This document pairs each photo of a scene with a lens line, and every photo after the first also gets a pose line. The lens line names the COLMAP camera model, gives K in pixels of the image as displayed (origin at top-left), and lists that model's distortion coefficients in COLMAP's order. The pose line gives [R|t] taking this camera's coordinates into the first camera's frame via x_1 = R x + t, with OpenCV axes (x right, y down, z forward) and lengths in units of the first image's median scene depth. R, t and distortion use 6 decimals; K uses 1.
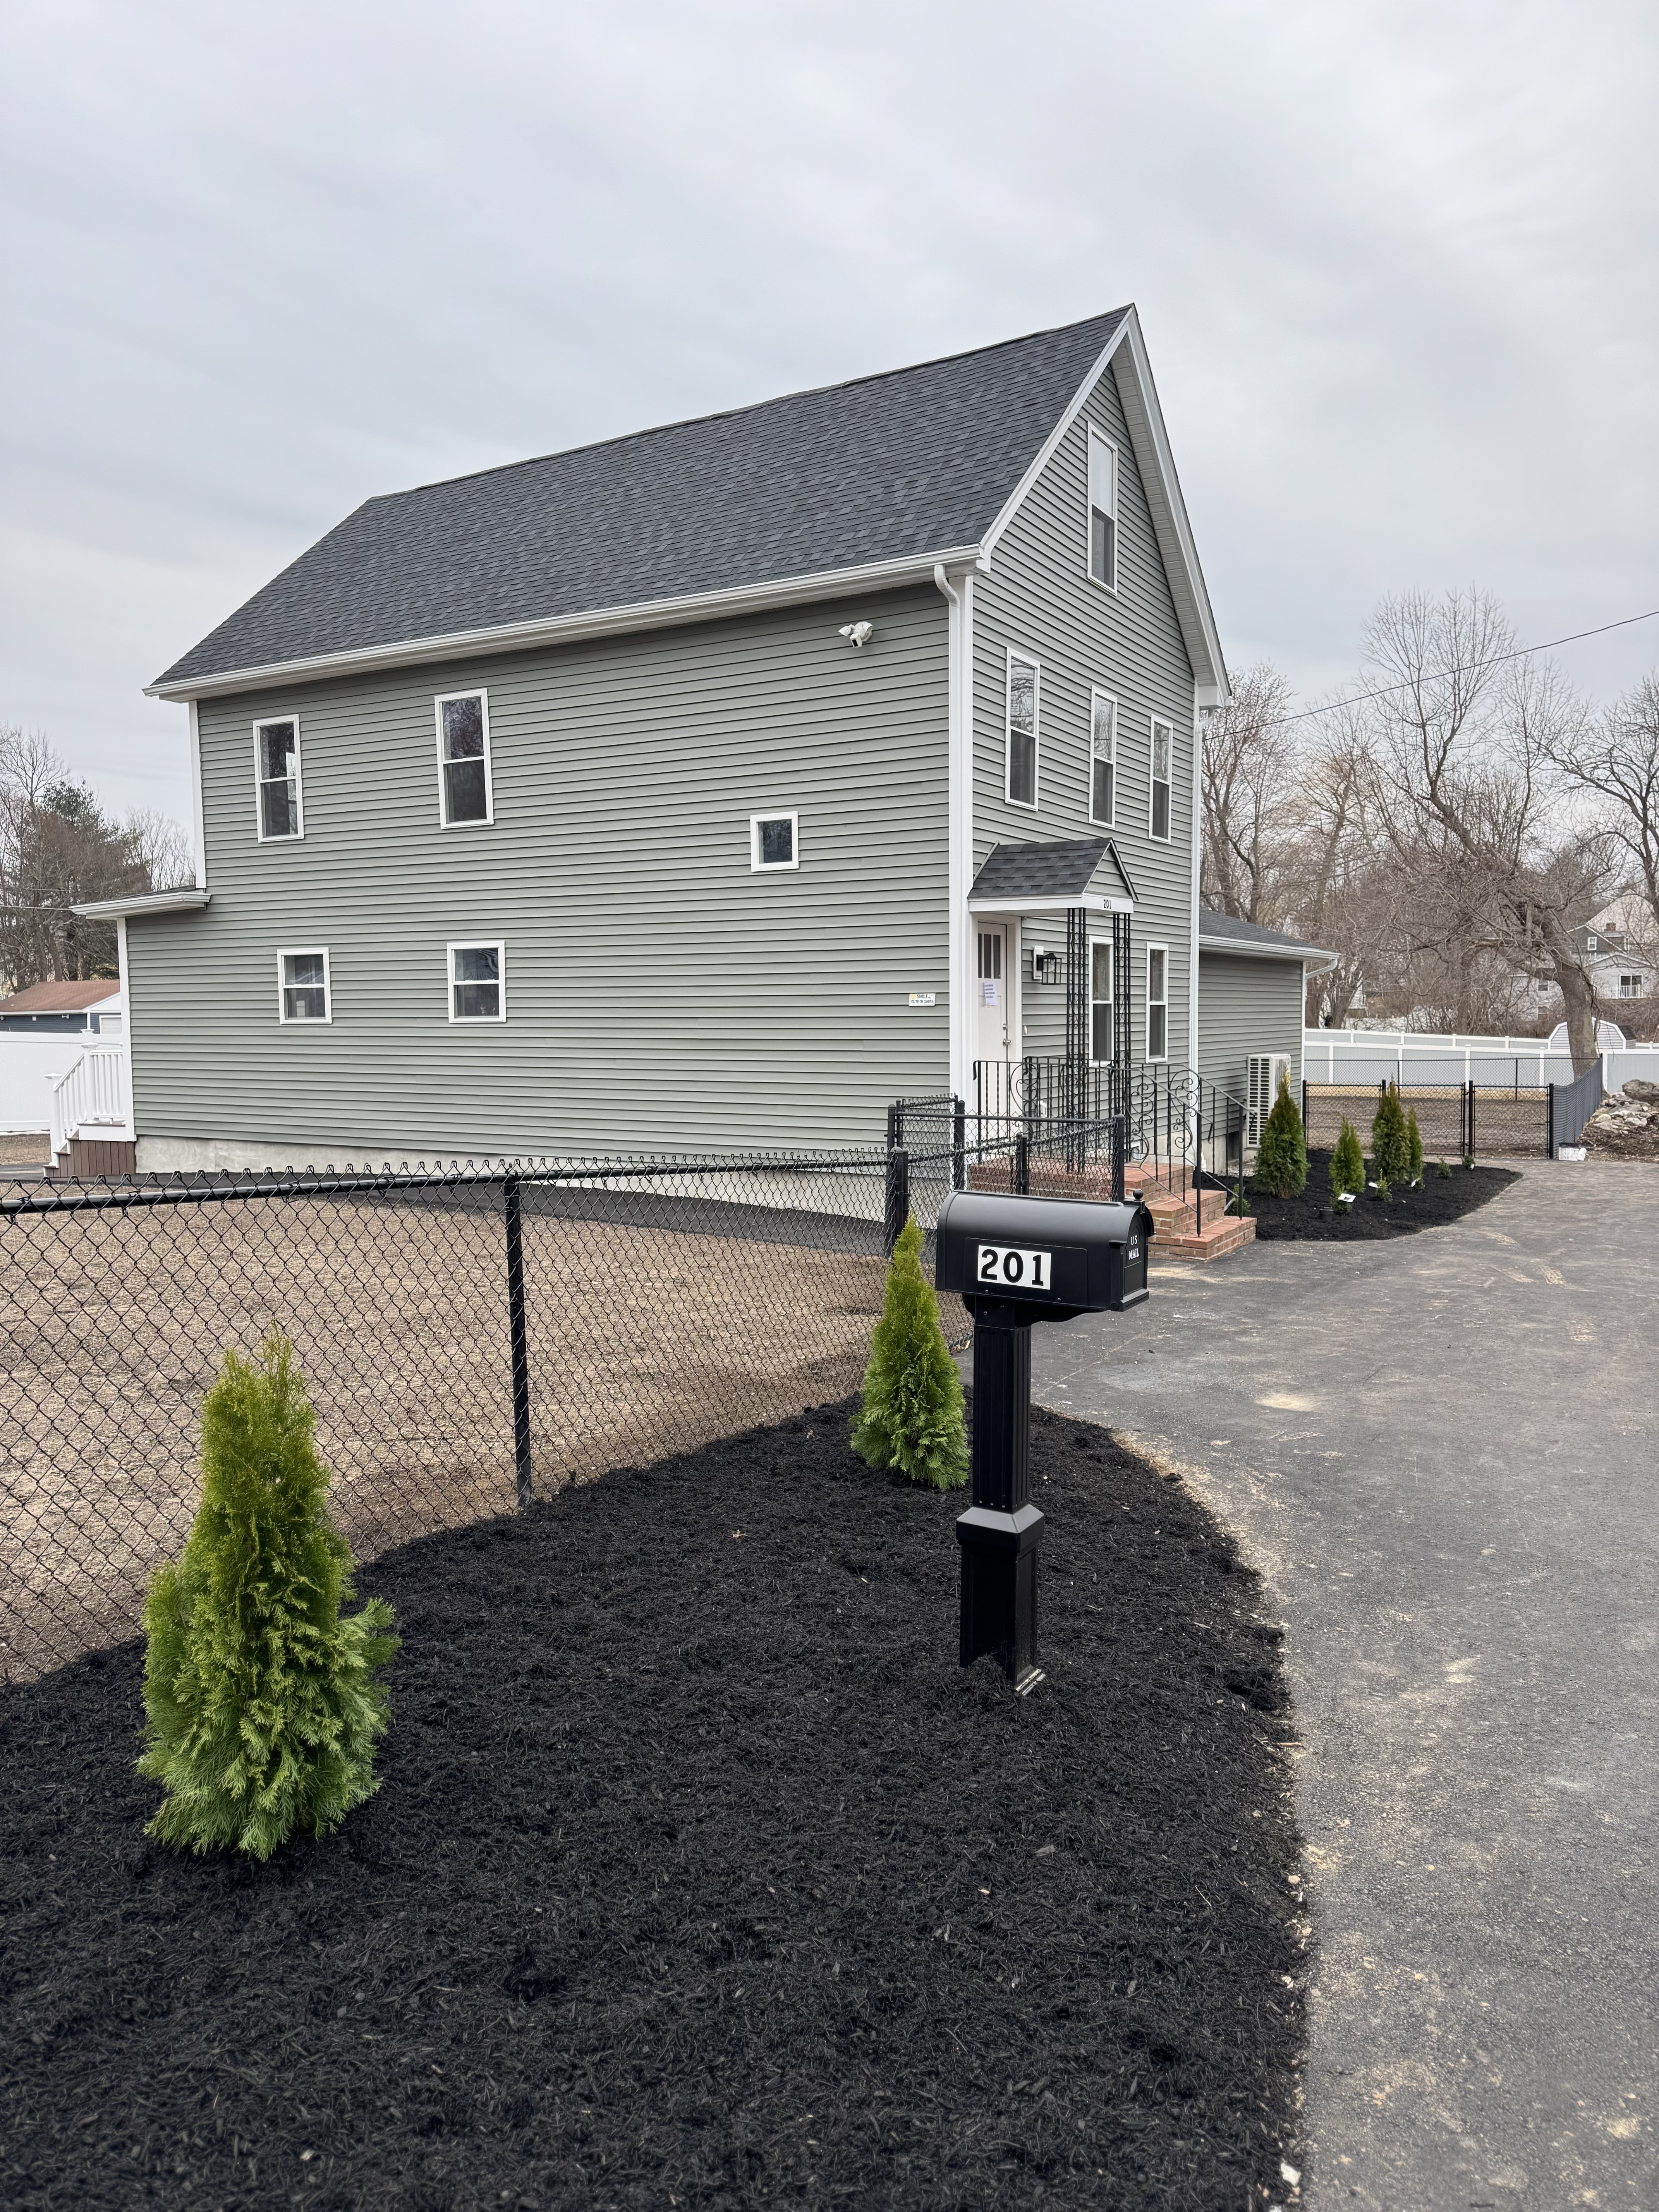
lens RADIAL K [[1510.9, 0, 834.8], [0, 1510.9, 1116.7], [0, 0, 1]] dist [0.196673, -0.395274]
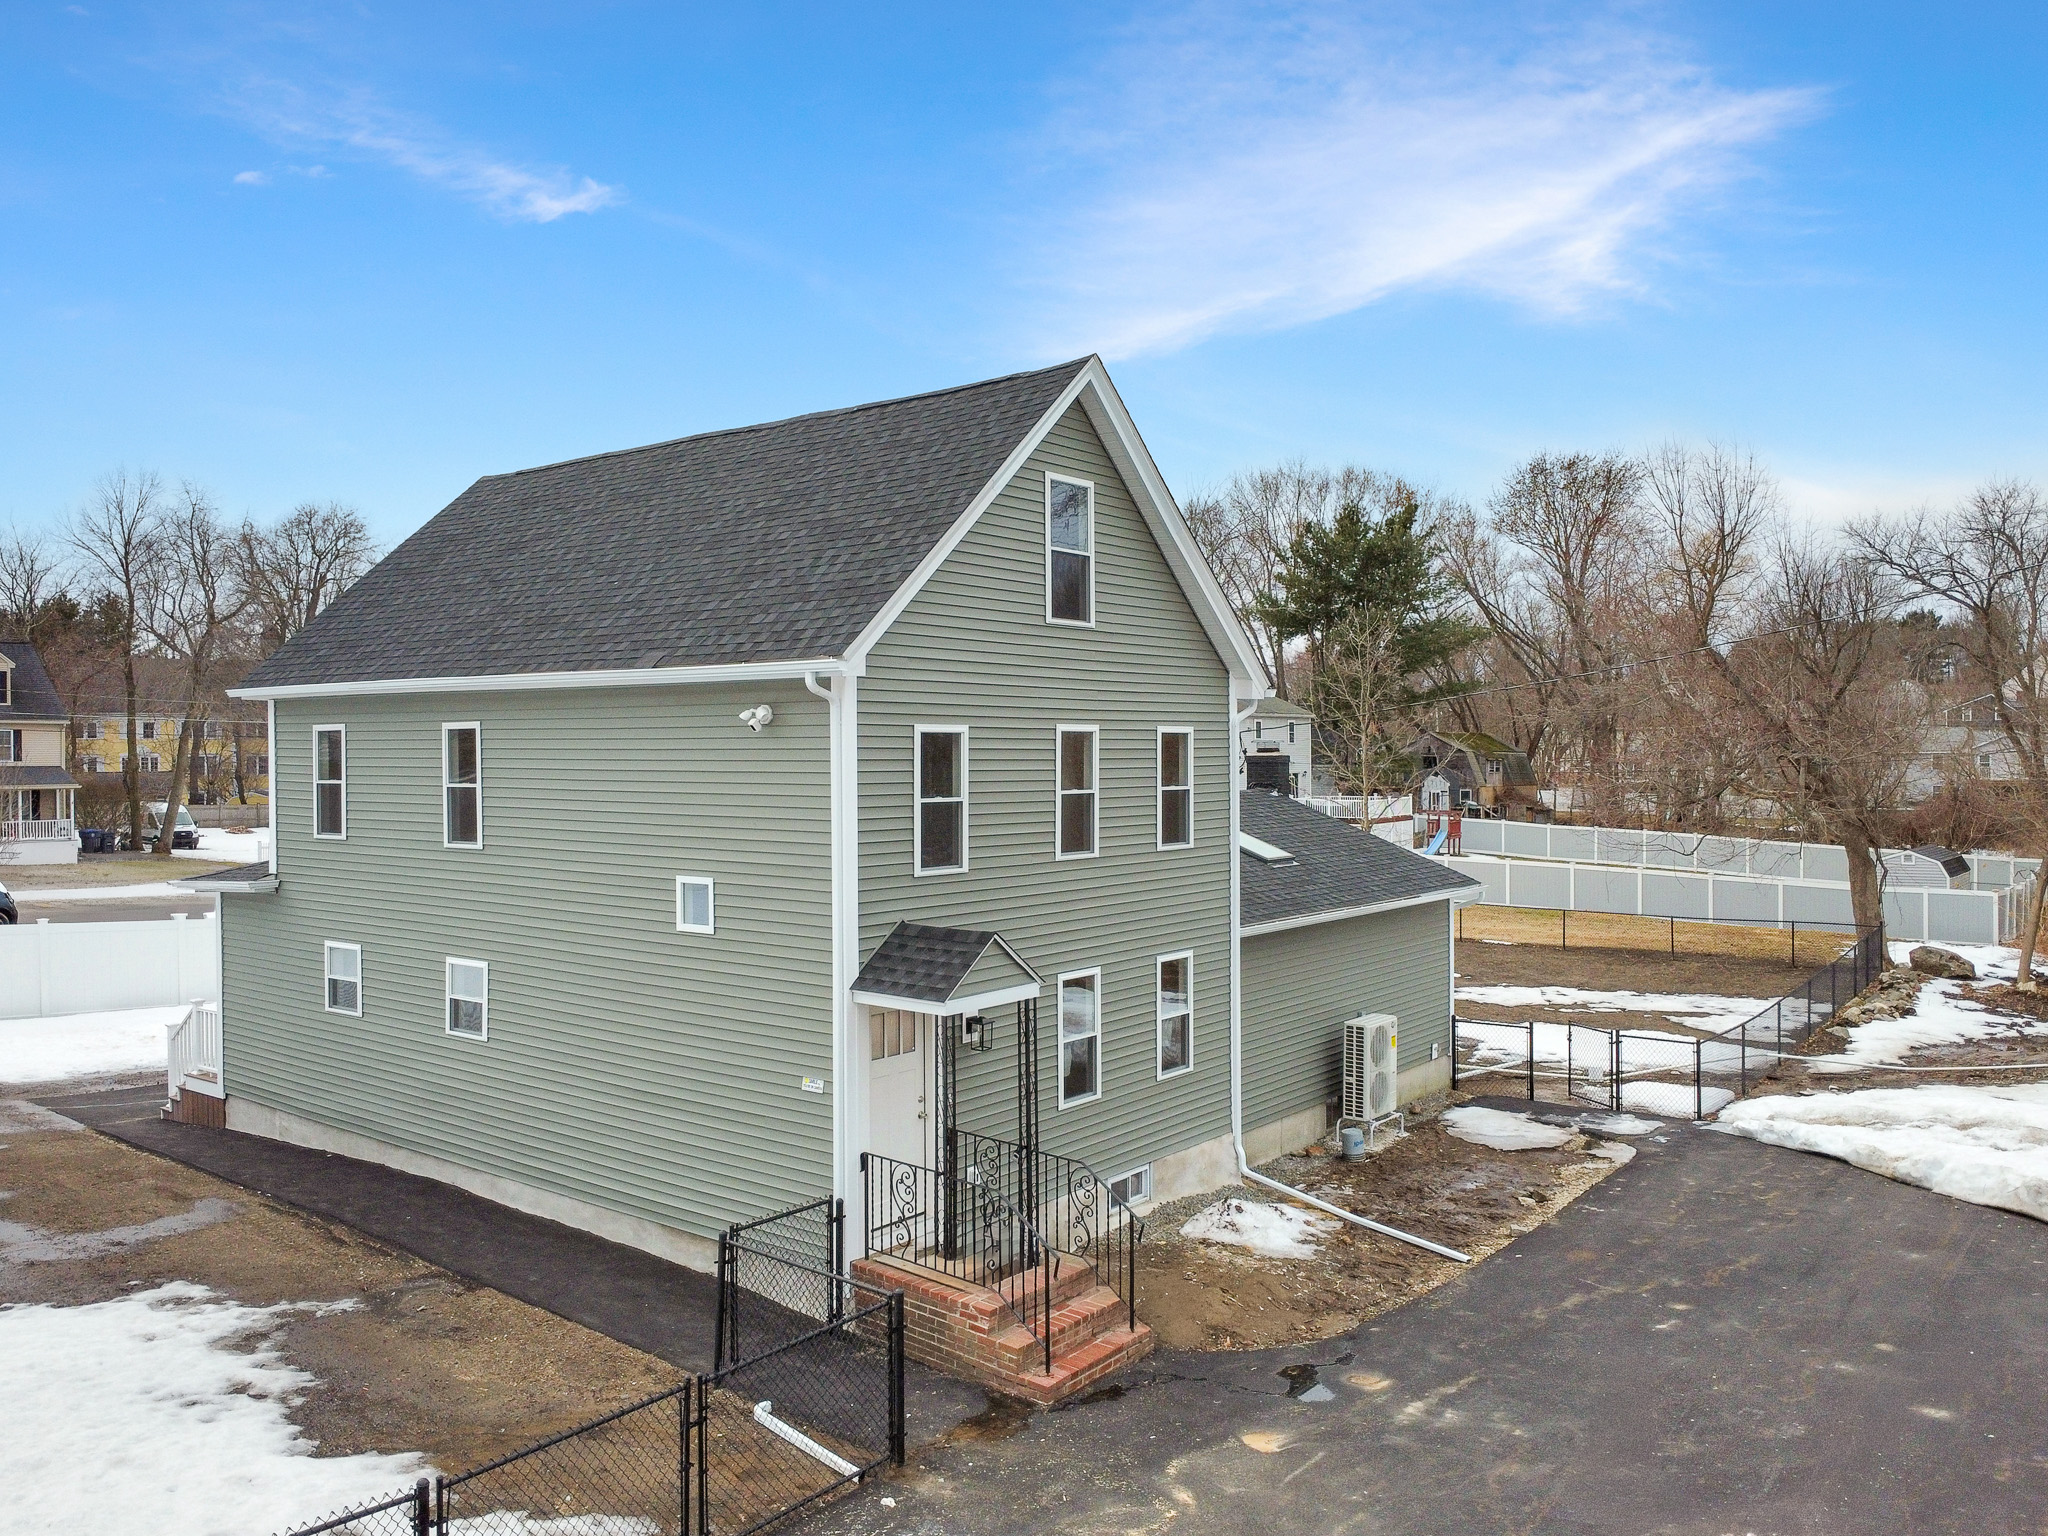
lens RADIAL K [[1562.8, 0, 1050.9], [0, 1562.8, 759.0], [0, 0, 1]] dist [-0.040898, 0.002260]
pose [[0.992637, 0.009801, -0.120728, 0.274542], [-0.017190, 0.998032, -0.060312, -0.191391], [0.119899, 0.061943, 0.990852, 0.011021]]
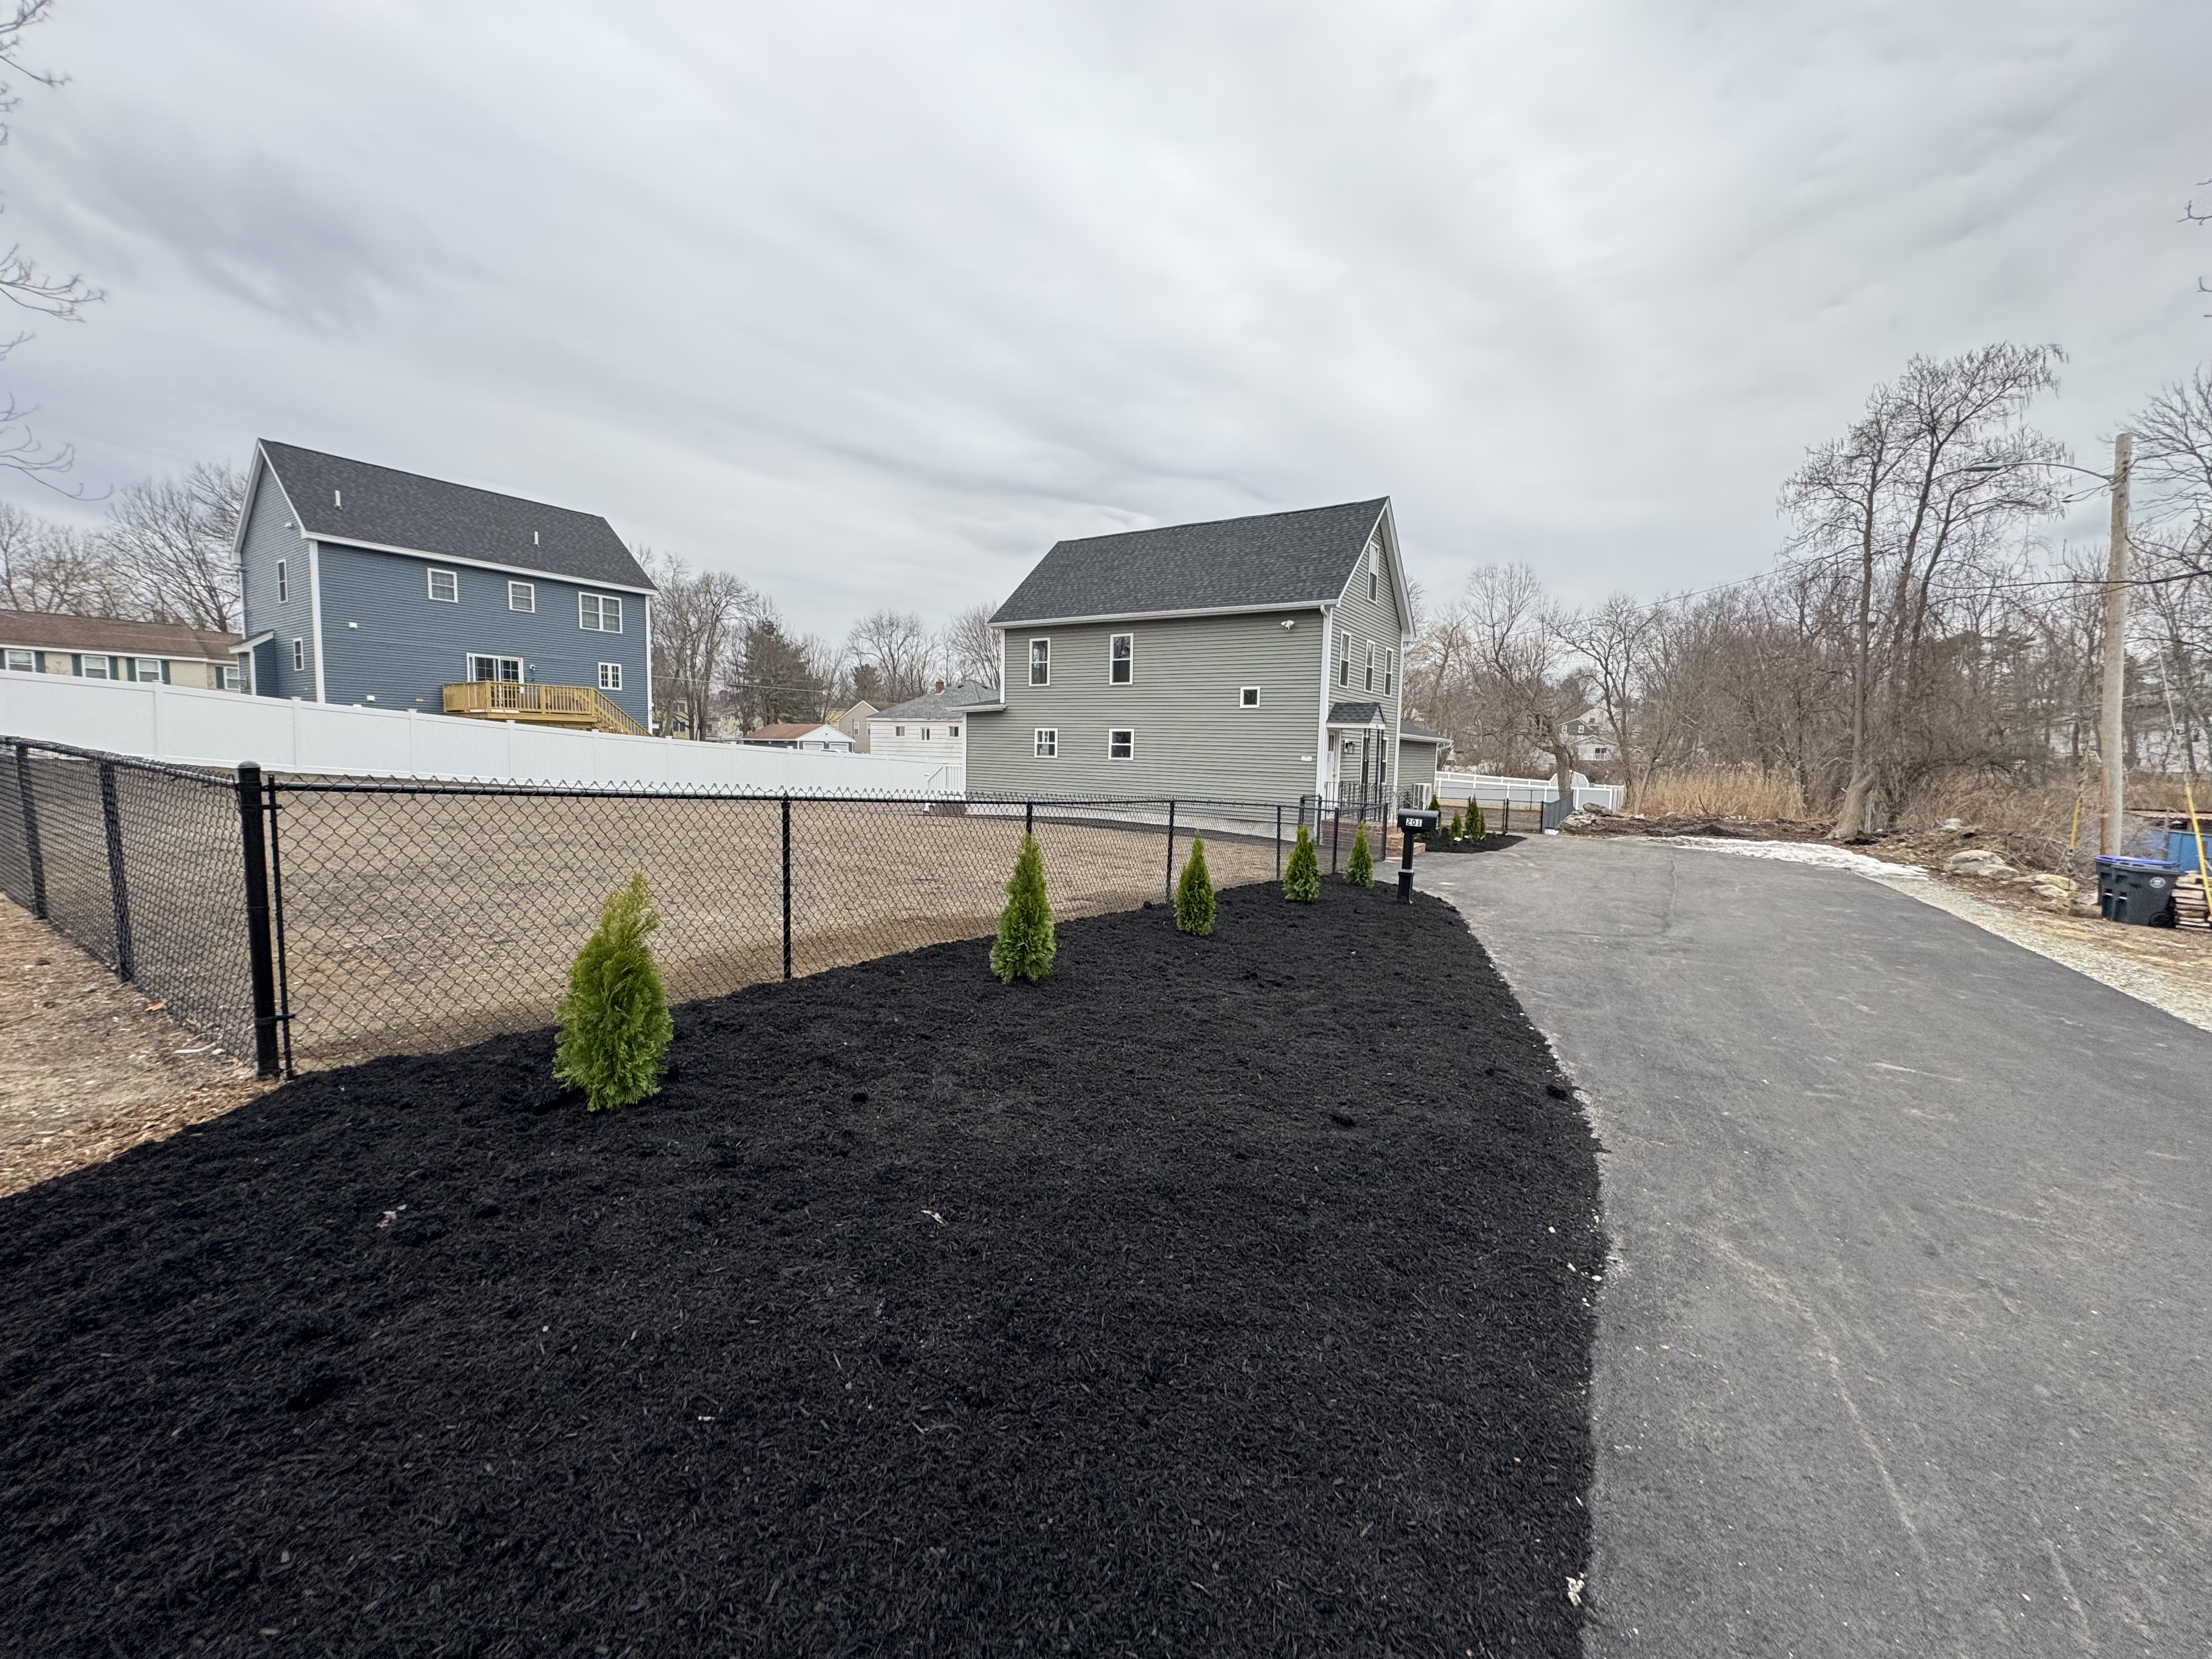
lens RADIAL K [[877.9, 0, 1106.0], [0, 877.9, 829.5], [0, 0, 1]] dist [-0.001122, -0.000023]
pose [[0.998433, 0.038678, -0.040452, -0.193480], [-0.037742, 0.999007, 0.023661, 0.021644], [0.041327, -0.022097, 0.998901, -0.490235]]
